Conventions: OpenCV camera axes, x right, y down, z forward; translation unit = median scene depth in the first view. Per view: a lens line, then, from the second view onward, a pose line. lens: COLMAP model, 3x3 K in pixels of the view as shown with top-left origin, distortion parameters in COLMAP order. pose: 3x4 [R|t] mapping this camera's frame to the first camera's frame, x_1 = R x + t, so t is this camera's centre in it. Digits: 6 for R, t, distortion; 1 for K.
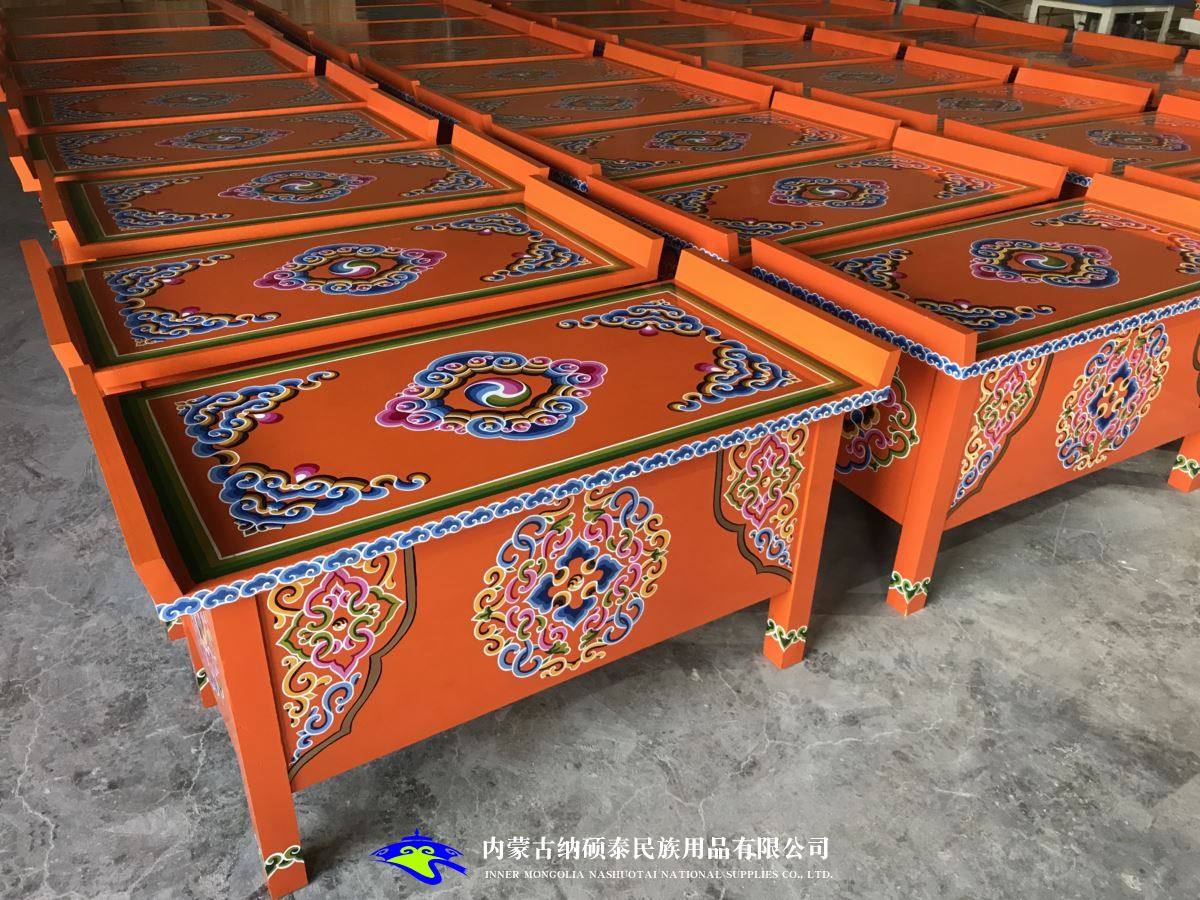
lens RADIAL K [[985.8, 0, 605.7], [0, 985.8, 439.0], [0, 0, 1]] dist [0.029388, -0.031850]
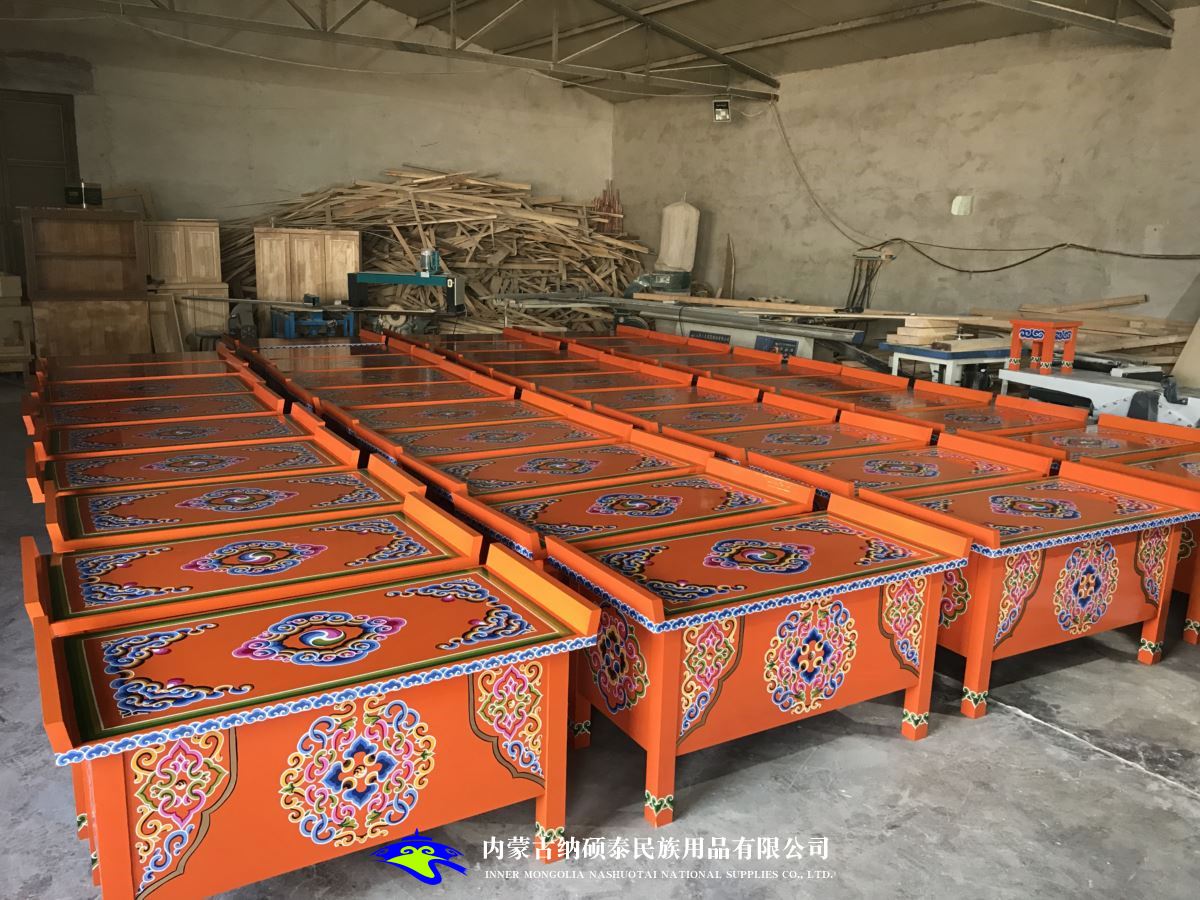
lens RADIAL K [[985.8, 0, 599.4], [0, 985.8, 447.6], [0, 0, 1]] dist [0.029388, -0.031850]
pose [[0.999935, 0.004167, -0.010630, 0.268654], [-0.007133, 0.954969, -0.296619, 0.099513], [0.008915, 0.296675, 0.954937, -0.411026]]
